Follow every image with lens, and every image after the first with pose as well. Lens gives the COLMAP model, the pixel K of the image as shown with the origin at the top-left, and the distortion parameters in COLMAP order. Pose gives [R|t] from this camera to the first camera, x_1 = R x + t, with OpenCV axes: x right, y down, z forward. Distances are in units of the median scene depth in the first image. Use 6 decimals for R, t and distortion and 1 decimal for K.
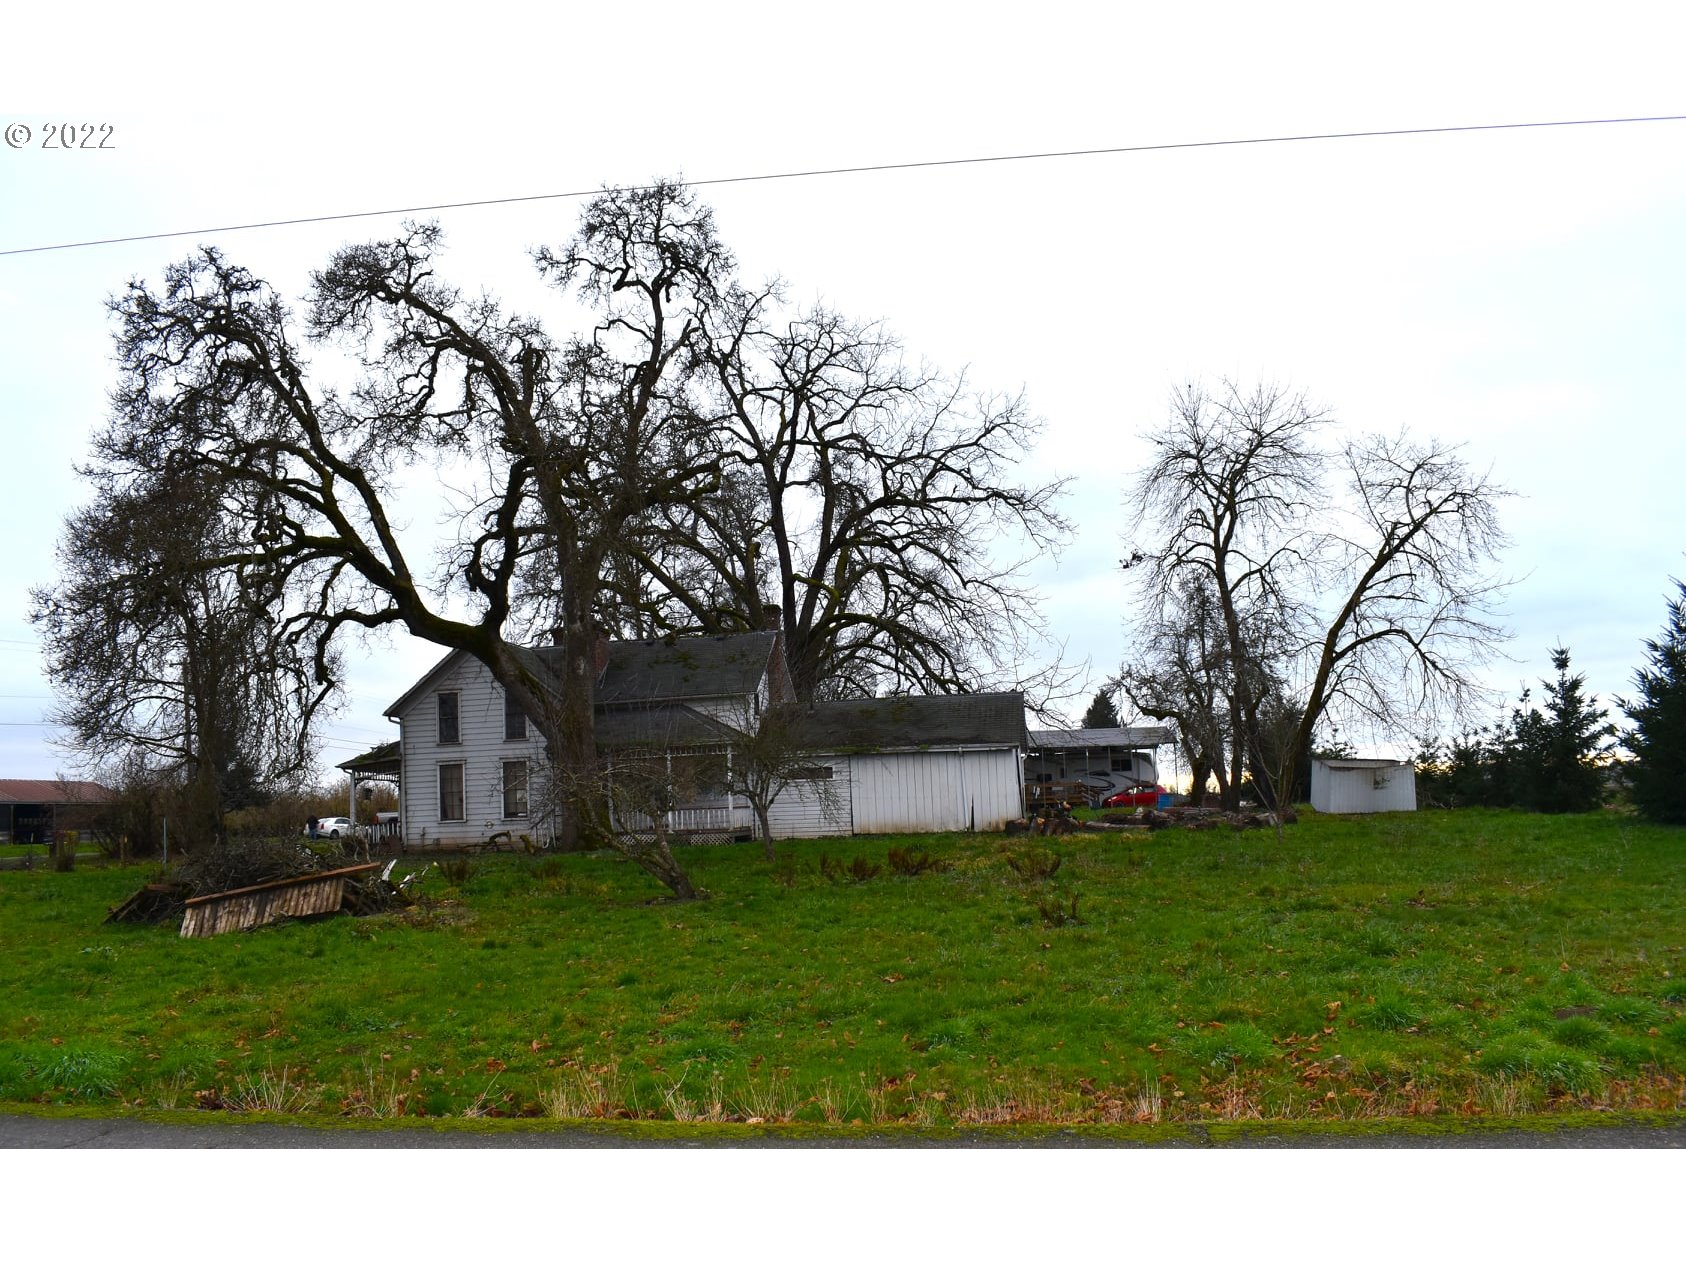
lens RADIAL K [[1328.3, 0, 845.0], [0, 1328.3, 677.1], [0, 0, 1]] dist [-0.089494, 0.007013]
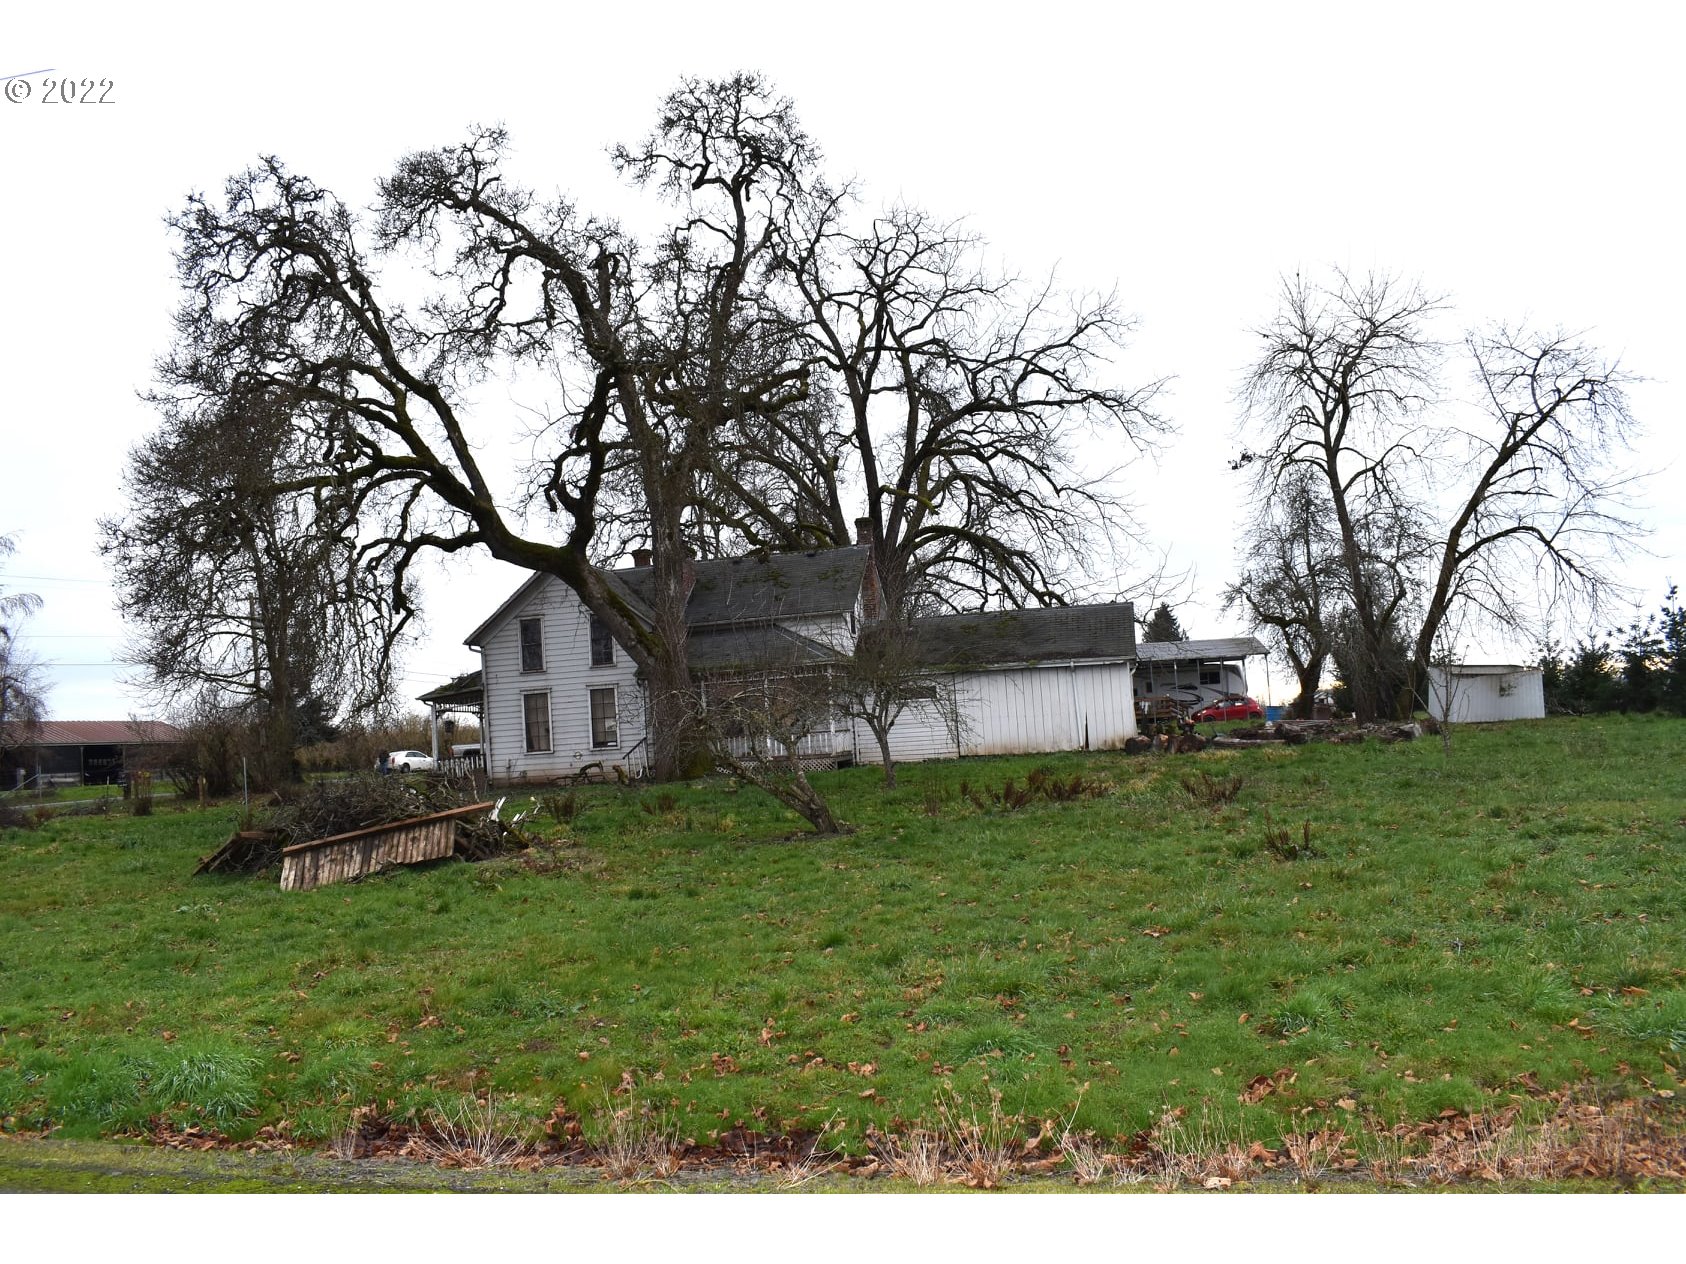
lens RADIAL K [[1326.1, 0, 843.0], [0, 1326.1, 632.0], [0, 0, 1]] dist [-0.090061, 0.005552]
pose [[0.998942, -0.025350, -0.038358, -0.039666], [0.026309, 0.999349, 0.024706, 0.003947], [0.037707, -0.025689, 0.998959, 0.053368]]
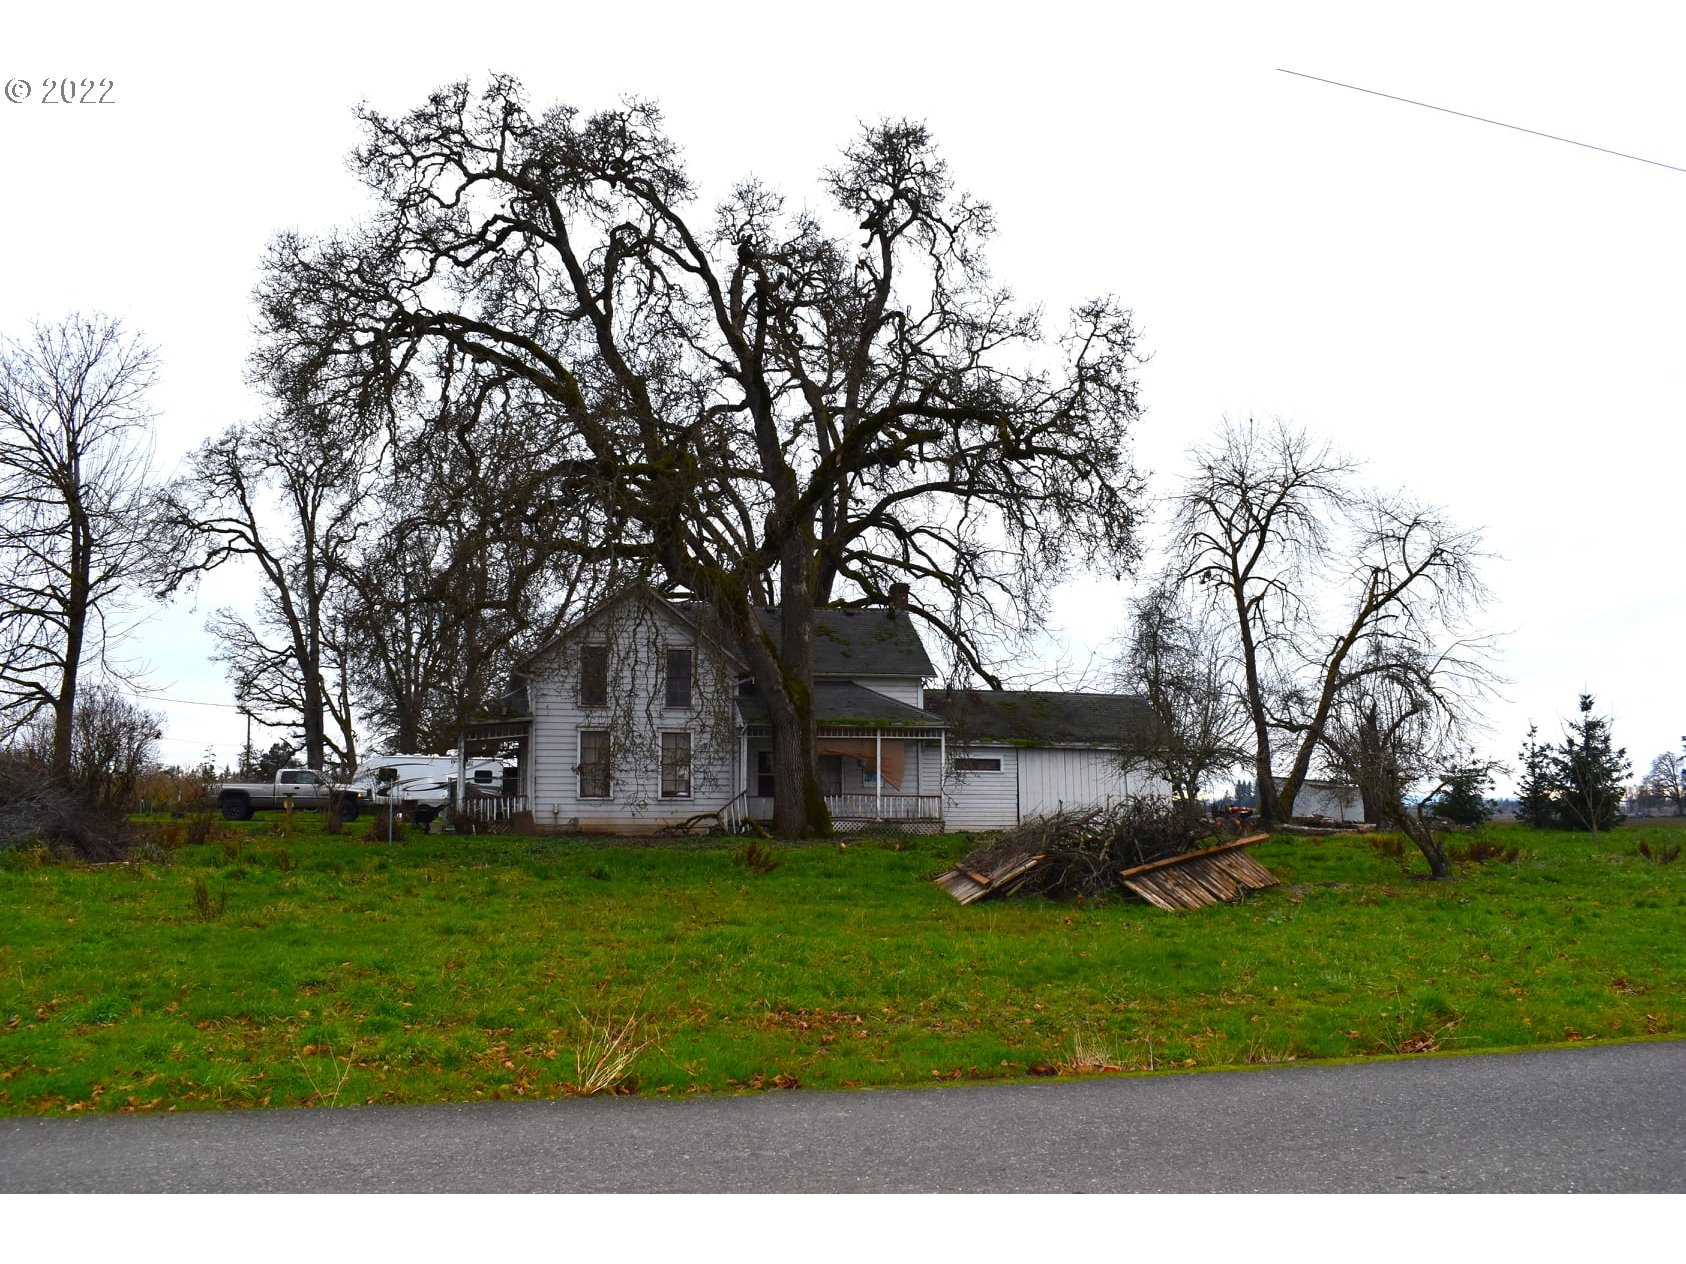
lens RADIAL K [[1434.2, 0, 843.0], [0, 1434.2, 679.9], [0, 0, 1]] dist [-0.132994, 0.001419]
pose [[0.908188, 0.078538, 0.411129, -0.560811], [-0.080199, 0.996691, -0.013236, 0.034242], [-0.410808, -0.020951, 0.911481, 0.102038]]
